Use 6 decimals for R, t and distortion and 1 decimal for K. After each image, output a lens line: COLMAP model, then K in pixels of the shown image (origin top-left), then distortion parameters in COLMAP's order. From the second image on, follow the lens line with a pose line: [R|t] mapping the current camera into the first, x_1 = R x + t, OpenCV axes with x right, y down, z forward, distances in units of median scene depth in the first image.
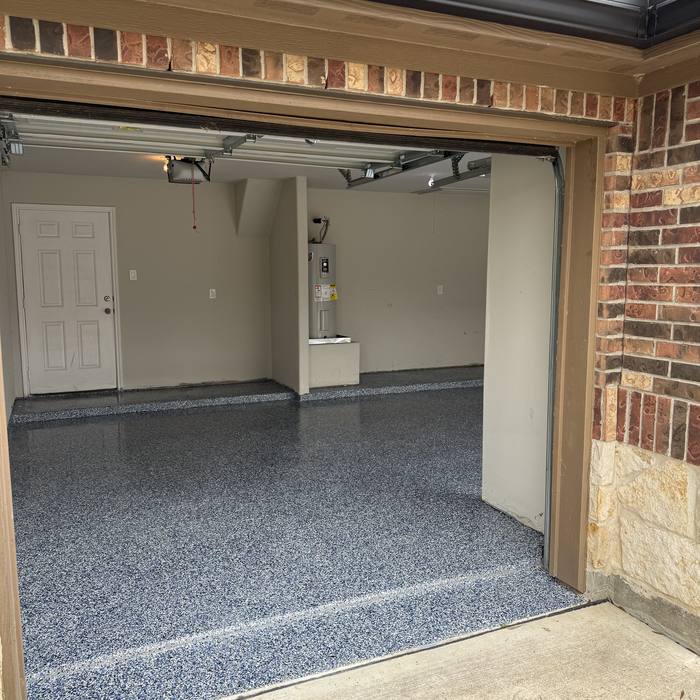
lens RADIAL K [[657.9, 0, 350.7], [0, 657.9, 350.3], [0, 0, 1]] dist [0.056108, 0.000000]
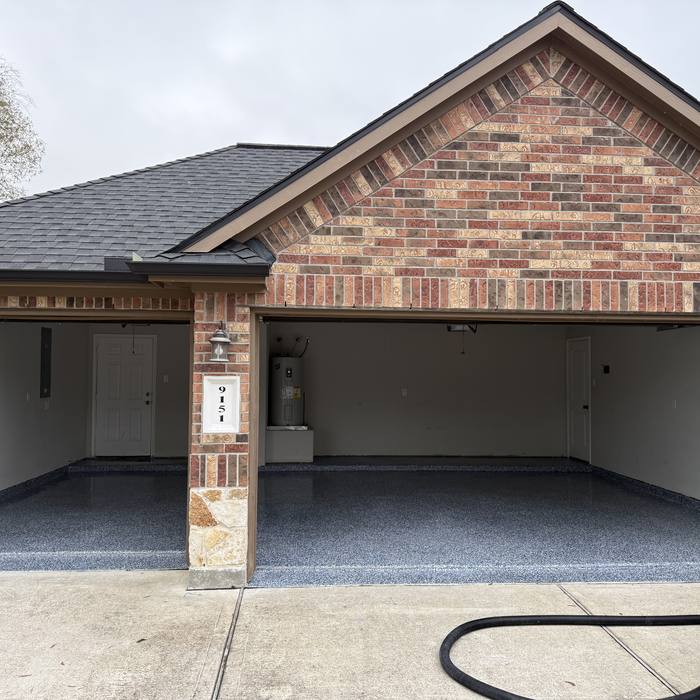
lens RADIAL K [[657.9, 0, 349.1], [0, 657.9, 349.4], [0, 0, 1]] dist [0.056108, 0.000000]
pose [[0.940866, -0.004253, -0.338753, 0.572309], [-0.047168, 0.988538, -0.143417, 0.014881], [0.335480, 0.150914, 0.929881, -0.256295]]
